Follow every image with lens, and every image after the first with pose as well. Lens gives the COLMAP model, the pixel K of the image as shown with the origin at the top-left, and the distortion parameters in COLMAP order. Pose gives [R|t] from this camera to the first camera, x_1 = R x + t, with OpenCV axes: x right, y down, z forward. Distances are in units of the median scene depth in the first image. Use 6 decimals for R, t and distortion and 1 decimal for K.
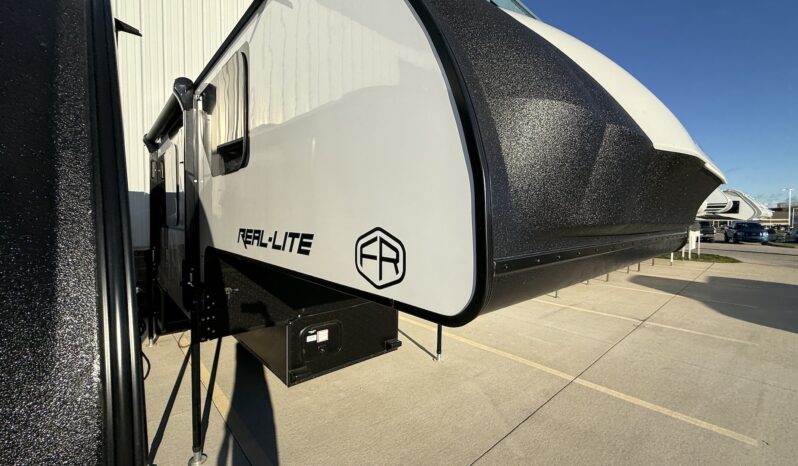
lens RADIAL K [[330.0, 0, 399.0], [0, 330.0, 233.0], [0, 0, 1]] dist [-0.002919, -0.000495]
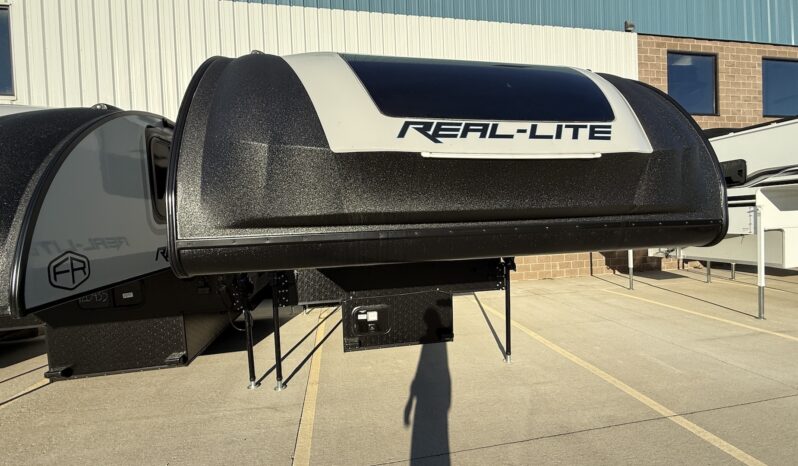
lens RADIAL K [[330.0, 0, 399.0], [0, 330.0, 233.0], [0, 0, 1]] dist [-0.002919, -0.000495]
pose [[0.848094, -0.020497, -0.529450, 0.440069], [0.018819, 0.999786, -0.008560, 0.016091], [0.529512, -0.002704, 0.848298, 0.021203]]
